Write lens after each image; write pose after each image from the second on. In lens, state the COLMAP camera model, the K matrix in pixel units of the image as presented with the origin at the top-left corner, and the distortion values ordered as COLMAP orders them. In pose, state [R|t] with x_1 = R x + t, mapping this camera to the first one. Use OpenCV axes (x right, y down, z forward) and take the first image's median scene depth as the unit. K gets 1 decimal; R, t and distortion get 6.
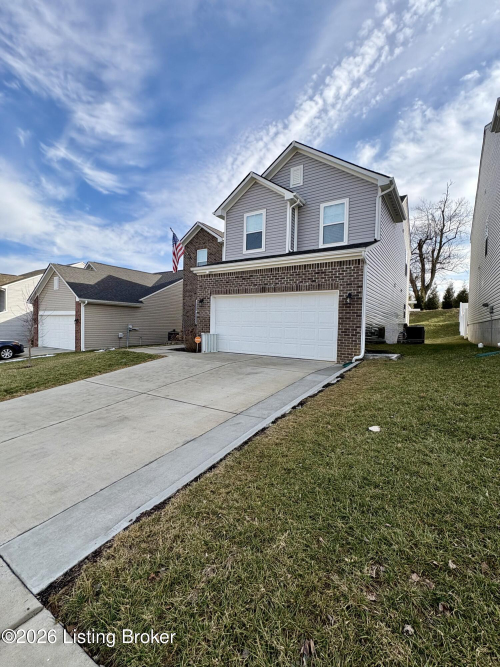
lens RADIAL K [[298.7, 0, 249.6], [0, 298.7, 340.0], [0, 0, 1]] dist [0.000956, 0.000123]
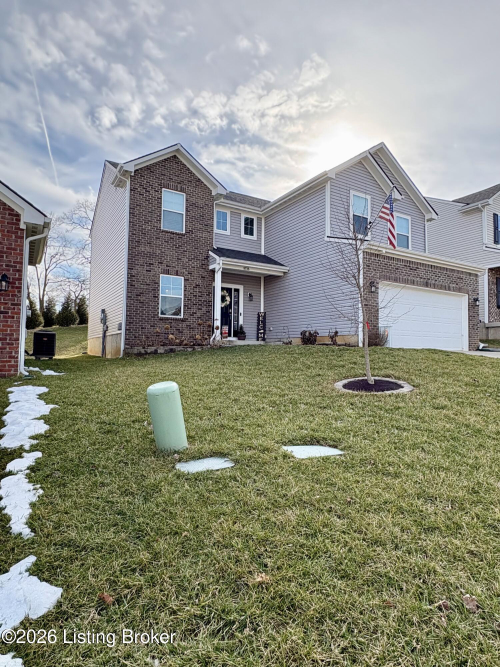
lens RADIAL K [[383.9, 0, 250.0], [0, 383.9, 333.5], [0, 0, 1]] dist [0.001008, -0.000152]
pose [[0.435806, 0.022453, 0.899761, -1.256502], [0.037759, 0.998353, -0.043202, 0.028316], [-0.899248, 0.052802, 0.434240, 0.896849]]
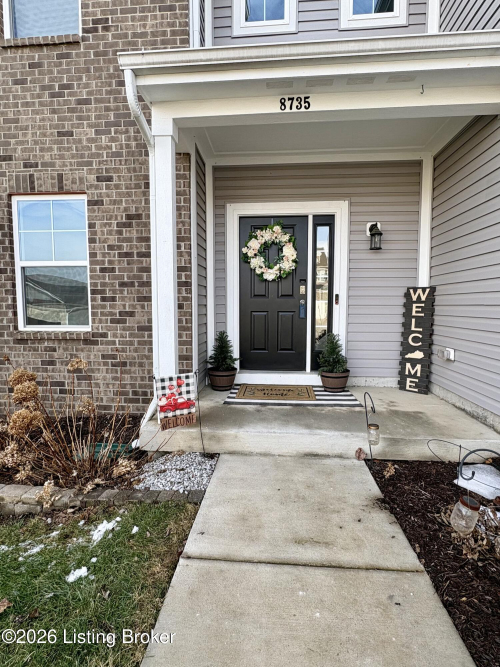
lens RADIAL K [[351.5, 0, 250.0], [0, 351.5, 333.5], [0, 0, 1]] dist [-0.000073, 0.000763]
pose [[0.874088, -0.064983, 0.481401, -0.269498], [0.046604, 0.997659, 0.050051, -0.091941], [-0.483527, -0.021314, 0.875070, 1.243222]]
